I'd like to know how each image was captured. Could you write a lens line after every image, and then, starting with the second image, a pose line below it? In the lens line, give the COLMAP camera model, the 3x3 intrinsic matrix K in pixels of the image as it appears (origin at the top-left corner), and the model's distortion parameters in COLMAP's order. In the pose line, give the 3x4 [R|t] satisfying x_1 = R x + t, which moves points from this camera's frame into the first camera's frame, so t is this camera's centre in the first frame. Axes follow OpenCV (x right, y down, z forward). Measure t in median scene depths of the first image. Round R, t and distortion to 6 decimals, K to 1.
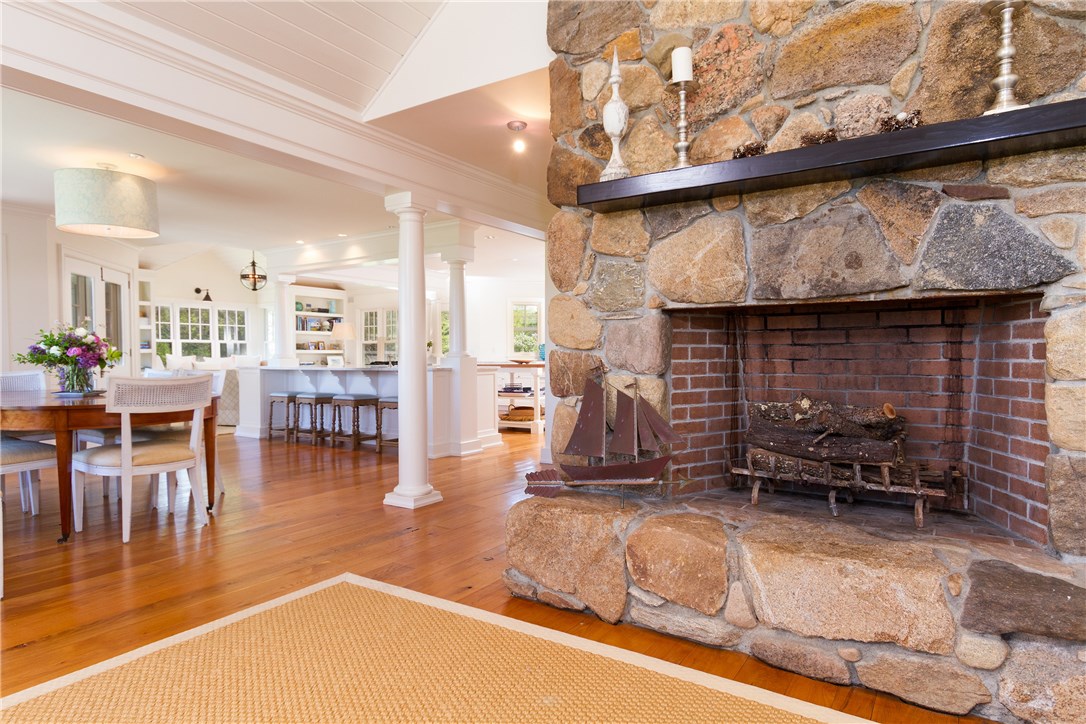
lens RADIAL K [[618.1, 0, 581.3], [0, 618.1, 371.7], [0, 0, 1]] dist [-0.023821, 0.008138]
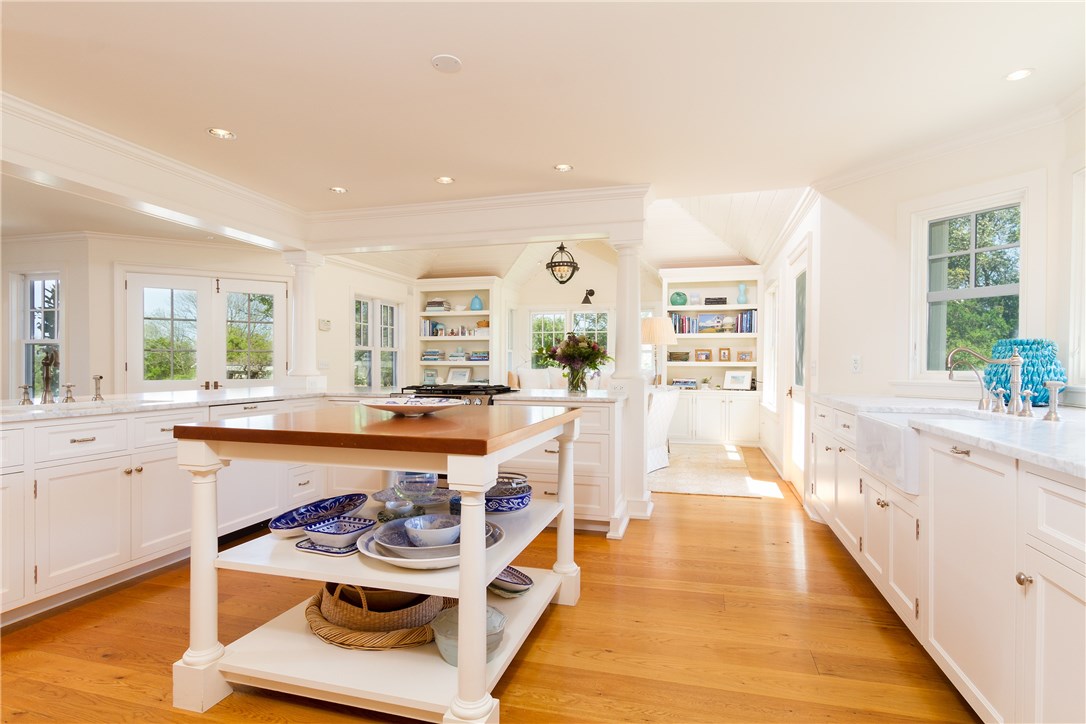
lens RADIAL K [[561.5, 0, 542.3], [0, 561.5, 369.7], [0, 0, 1]] dist [0.002334, -0.001788]
pose [[0.244664, 0.012532, -0.969527, 0.126226], [-0.030058, 0.999534, 0.005335, -0.026662], [0.969142, 0.027837, 0.244927, 0.747164]]
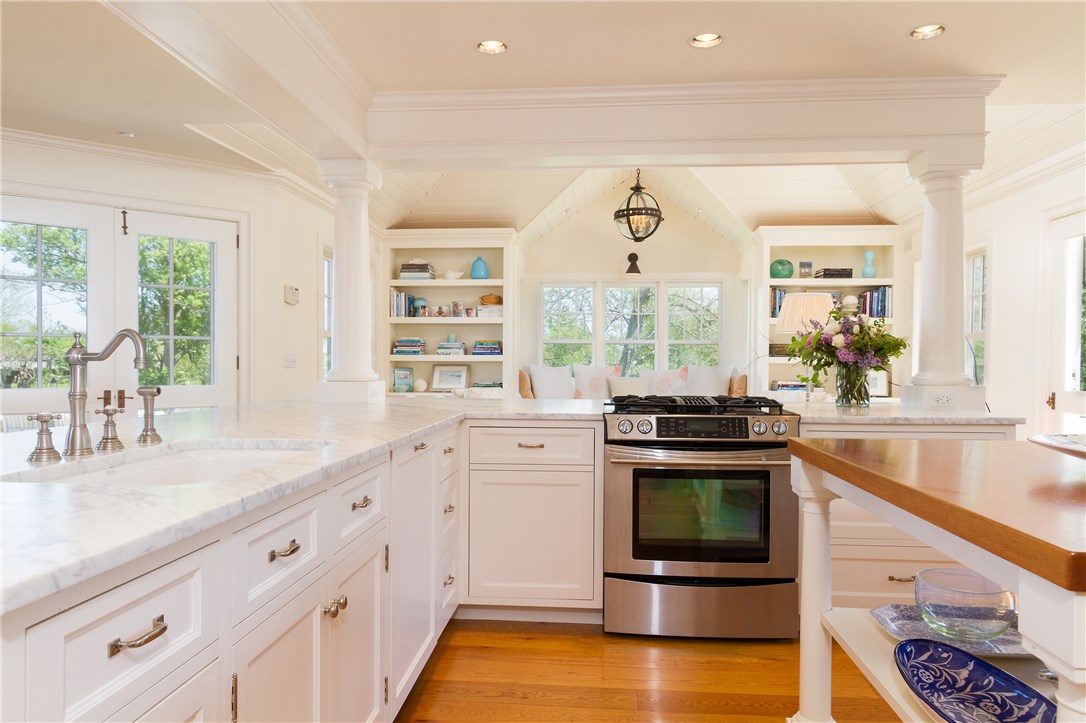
lens RADIAL K [[736.9, 0, 542.6], [0, 736.9, 370.2], [0, 0, 1]] dist [-0.009603, -0.000886]
pose [[0.426459, 0.017310, -0.904341, -0.006610], [-0.030941, 0.999511, 0.004541, -0.022900], [0.903978, 0.026045, 0.426786, 0.616752]]
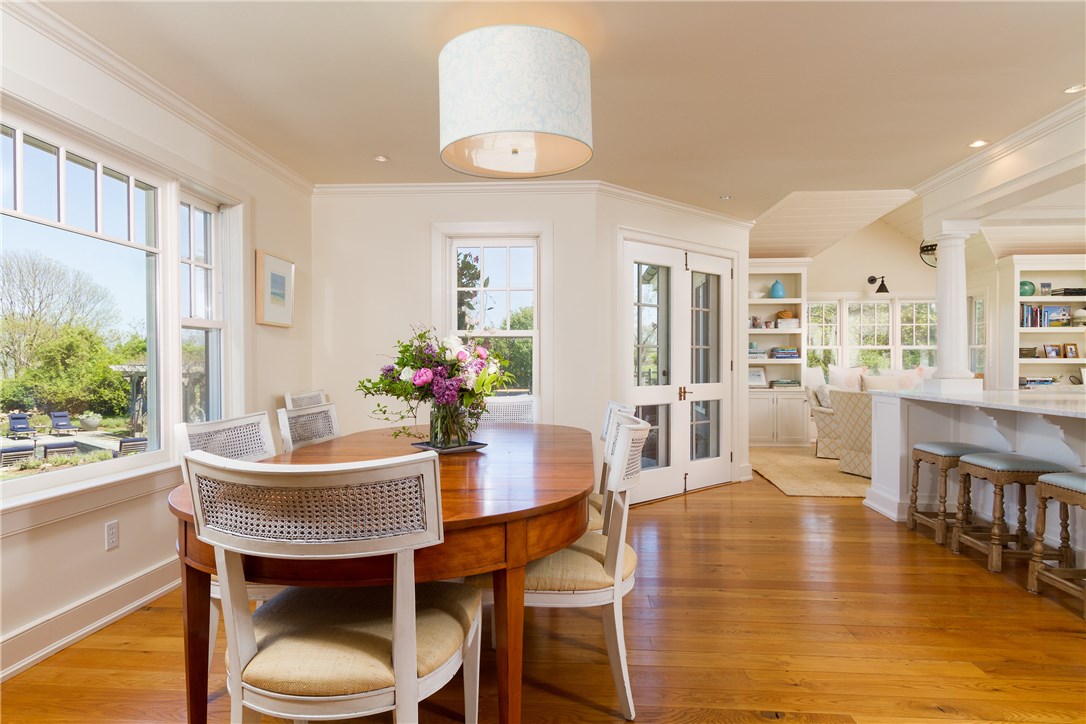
lens RADIAL K [[648.5, 0, 533.4], [0, 648.5, 367.8], [0, 0, 1]] dist [-0.001732, 0.004352]
pose [[0.432275, 0.010052, -0.901686, -0.088112], [-0.023843, 0.999716, -0.000285, -0.014650], [0.901427, 0.021622, 0.432392, 0.286382]]
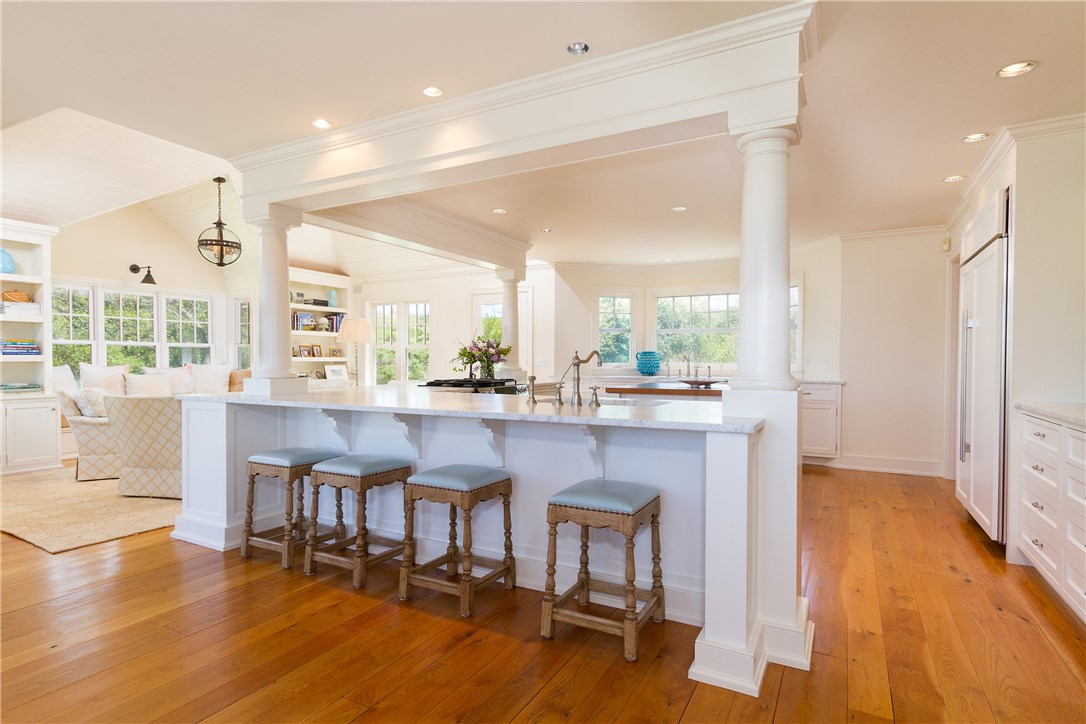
lens RADIAL K [[561.5, 0, 557.8], [0, 561.5, 369.8], [0, 0, 1]] dist [0.002334, -0.001788]
pose [[0.998972, 0.003851, 0.045165, -0.187383], [-0.003421, 0.999948, -0.009605, -0.016510], [-0.045200, 0.009441, 0.998933, 0.361618]]
